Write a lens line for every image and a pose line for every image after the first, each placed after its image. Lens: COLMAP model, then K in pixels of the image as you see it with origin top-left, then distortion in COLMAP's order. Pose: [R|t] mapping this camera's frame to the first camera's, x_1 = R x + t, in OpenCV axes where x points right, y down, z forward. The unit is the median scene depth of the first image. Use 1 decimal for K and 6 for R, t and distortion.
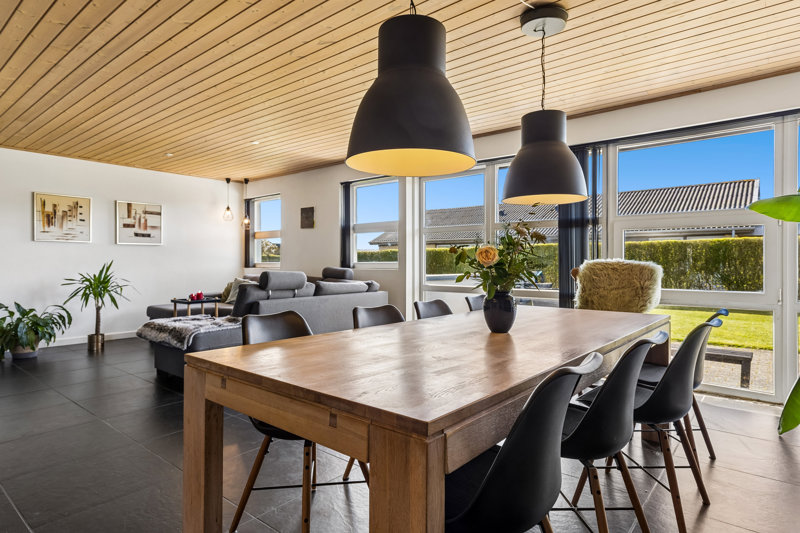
lens RADIAL K [[454.3, 0, 402.4], [0, 454.3, 266.6], [0, 0, 1]] dist [0.000472, 0.000057]
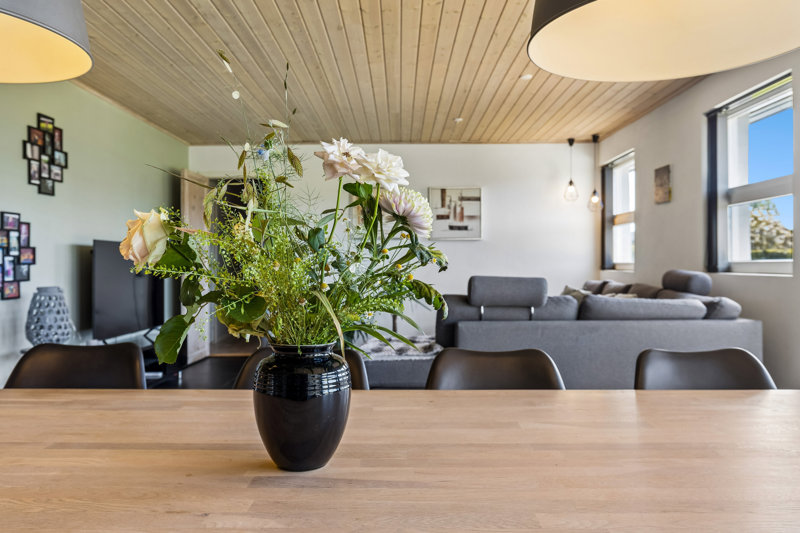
lens RADIAL K [[613.6, 0, 400.4], [0, 613.6, 259.1], [0, 0, 1]] dist [0.014293, -0.000437]
pose [[0.634358, -0.008500, -0.772993, 0.188936], [-0.002444, 0.999912, -0.013001, -0.001098], [0.773036, 0.010136, 0.634282, 0.248121]]
